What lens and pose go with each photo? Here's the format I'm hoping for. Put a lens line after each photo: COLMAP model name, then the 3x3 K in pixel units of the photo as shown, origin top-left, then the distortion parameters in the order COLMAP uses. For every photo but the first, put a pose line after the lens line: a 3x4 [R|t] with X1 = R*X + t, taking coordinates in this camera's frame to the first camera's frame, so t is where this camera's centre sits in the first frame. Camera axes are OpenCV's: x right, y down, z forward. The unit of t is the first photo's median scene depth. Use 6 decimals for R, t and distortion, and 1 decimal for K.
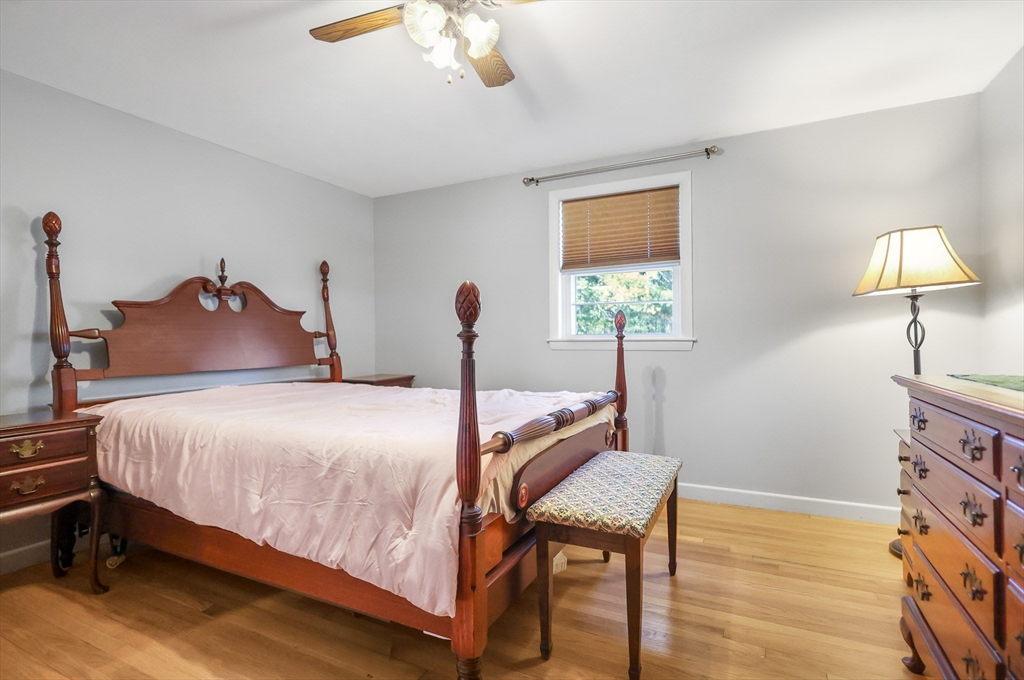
lens RADIAL K [[496.2, 0, 517.4], [0, 496.2, 343.2], [0, 0, 1]] dist [-0.005062, -0.001752]
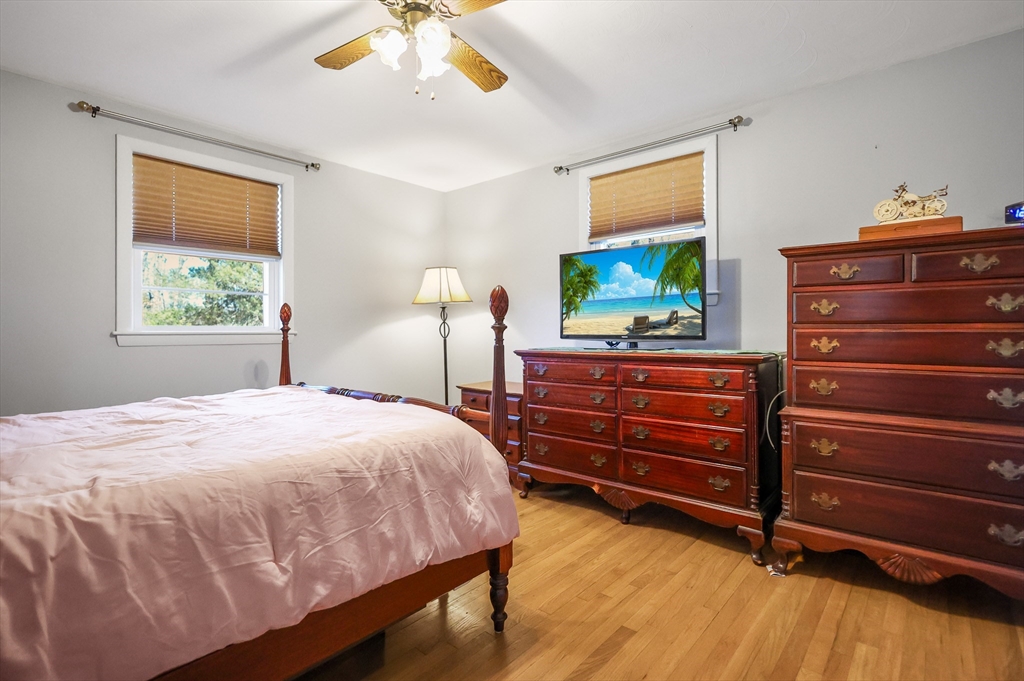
lens RADIAL K [[496.2, 0, 518.4], [0, 496.2, 332.8], [0, 0, 1]] dist [-0.005062, -0.001752]
pose [[0.235279, 0.003445, 0.971922, -0.713906], [0.009412, 0.999939, -0.005822, 0.004026], [-0.971882, 0.010517, 0.235232, 0.336692]]
